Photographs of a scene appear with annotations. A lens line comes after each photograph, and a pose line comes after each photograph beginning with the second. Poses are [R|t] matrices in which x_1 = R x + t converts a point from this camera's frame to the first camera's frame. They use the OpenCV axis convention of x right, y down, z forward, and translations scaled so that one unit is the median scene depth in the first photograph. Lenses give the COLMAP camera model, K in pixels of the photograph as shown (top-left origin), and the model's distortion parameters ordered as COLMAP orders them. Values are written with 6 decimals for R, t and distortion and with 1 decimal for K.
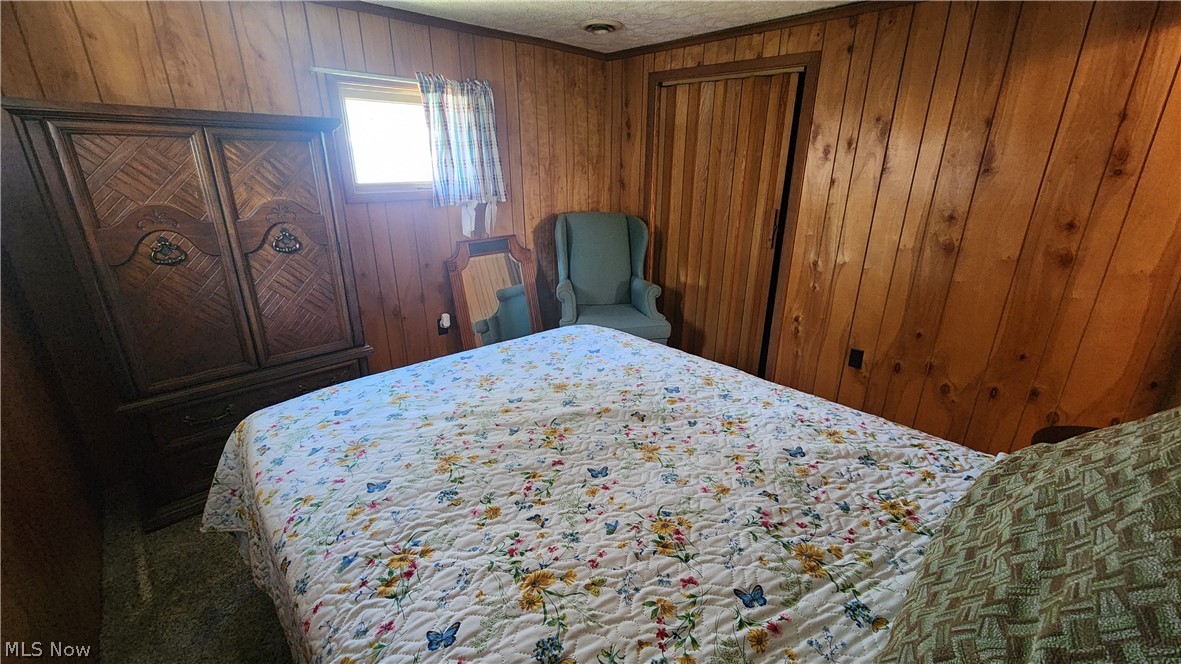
lens RADIAL K [[479.6, 0, 594.2], [0, 479.6, 330.2], [0, 0, 1]] dist [-0.000199, -0.000382]
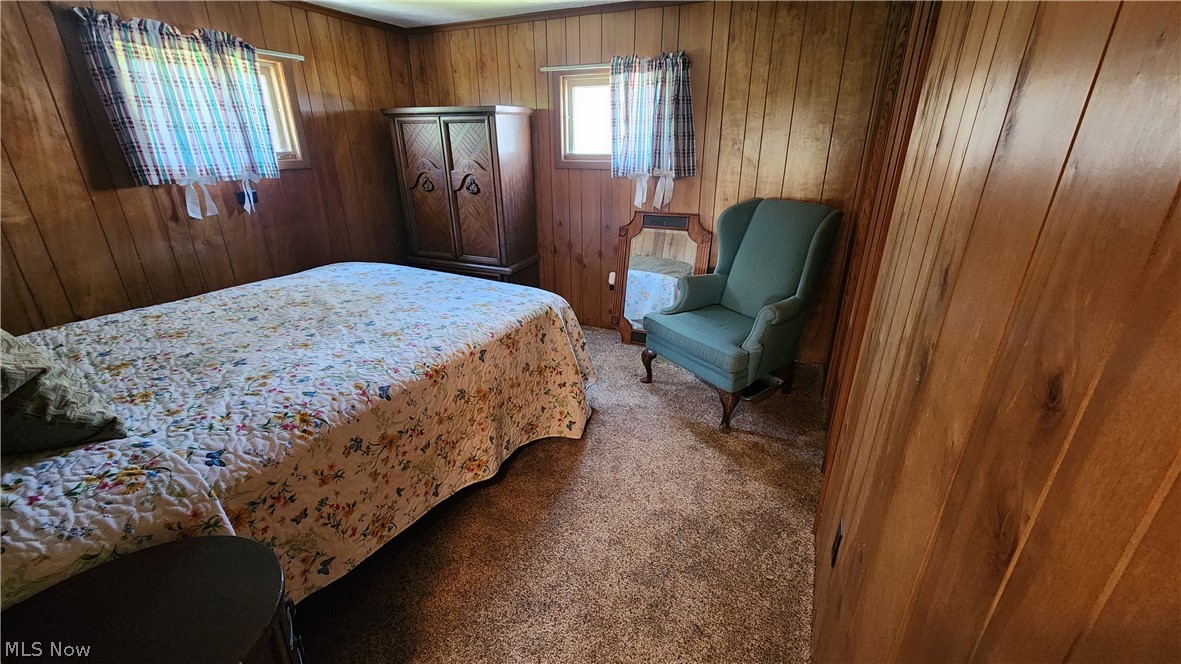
lens RADIAL K [[479.6, 0, 594.2], [0, 479.6, 330.2], [0, 0, 1]] dist [-0.000199, -0.000382]
pose [[0.376403, 0.333837, -0.864219, 1.434123], [-0.305694, 0.925332, 0.224301, -0.304059], [0.874569, 0.179759, 0.450350, 0.971519]]
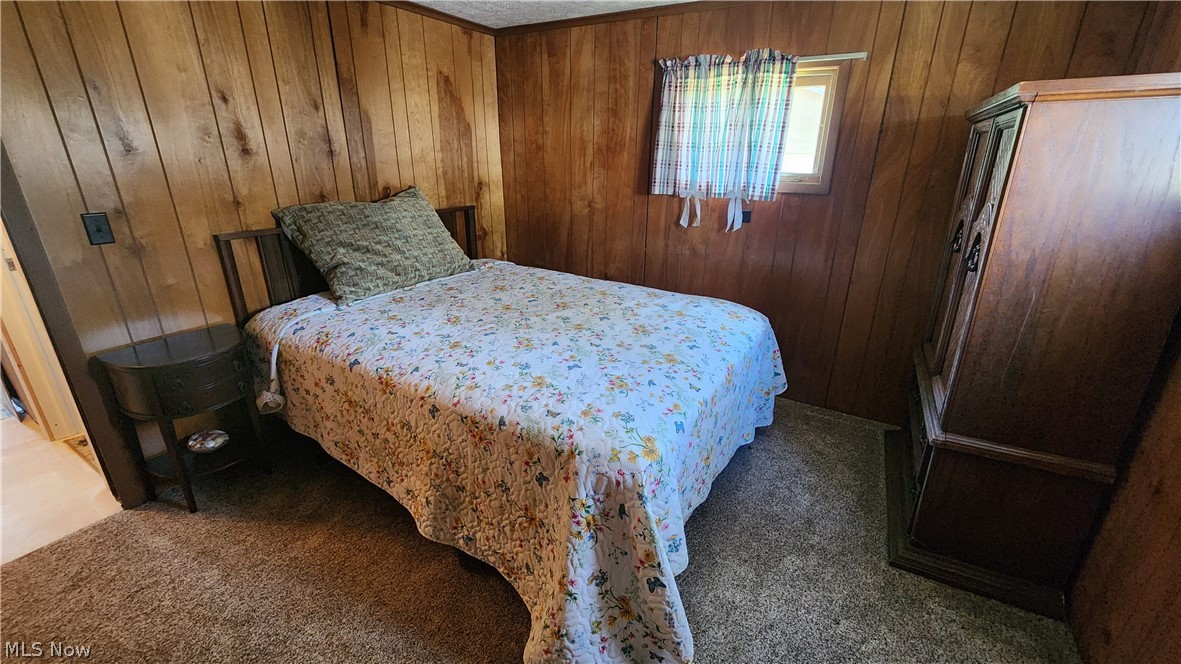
lens RADIAL K [[479.6, 0, 594.2], [0, 479.6, 330.2], [0, 0, 1]] dist [-0.000199, -0.000382]
pose [[-0.959347, 0.081992, -0.270057, 0.242426], [-0.107761, 0.777957, 0.619007, -0.687369], [0.260847, 0.622944, -0.737495, 2.009851]]
